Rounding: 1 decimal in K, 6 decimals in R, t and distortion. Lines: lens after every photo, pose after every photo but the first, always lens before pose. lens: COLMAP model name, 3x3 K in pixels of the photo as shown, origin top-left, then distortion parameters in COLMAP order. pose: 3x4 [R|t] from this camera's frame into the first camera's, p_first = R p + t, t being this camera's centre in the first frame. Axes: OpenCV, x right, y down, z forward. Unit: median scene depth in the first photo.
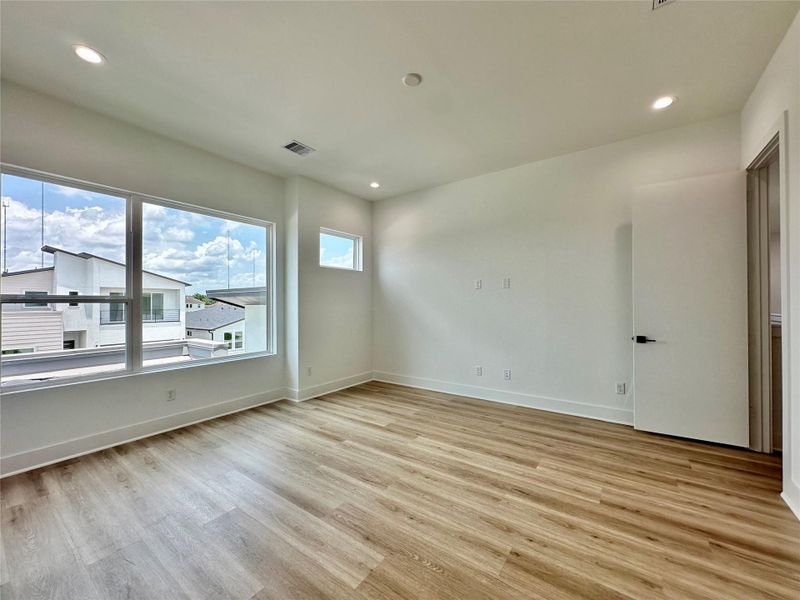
lens RADIAL K [[320.5, 0, 400.0], [0, 320.5, 300.0], [0, 0, 1]] dist [-0.000451, -0.000072]
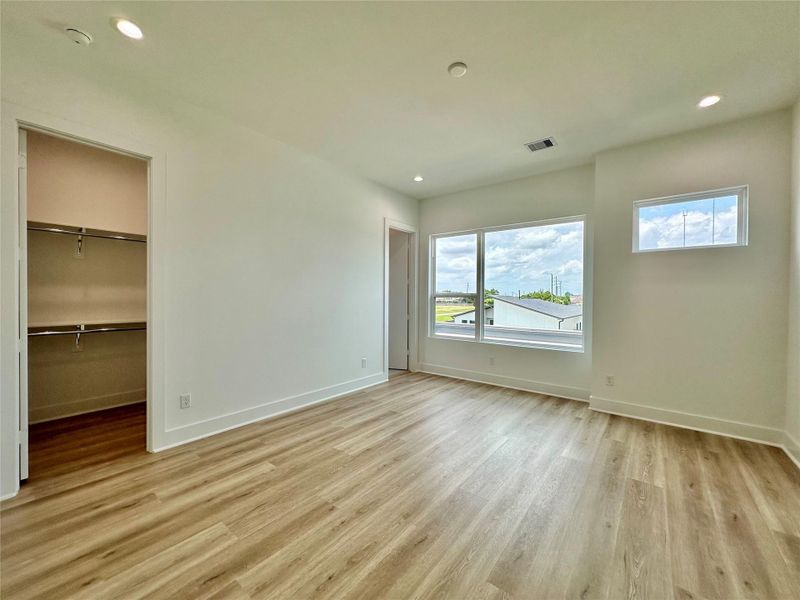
lens RADIAL K [[320.5, 0, 400.0], [0, 320.5, 300.0], [0, 0, 1]] dist [-0.000451, -0.000072]
pose [[-0.044423, 0.013460, -0.998922, 0.761683], [0.001711, 0.999909, 0.013397, -0.000839], [0.999011, -0.001114, -0.044441, 0.649521]]
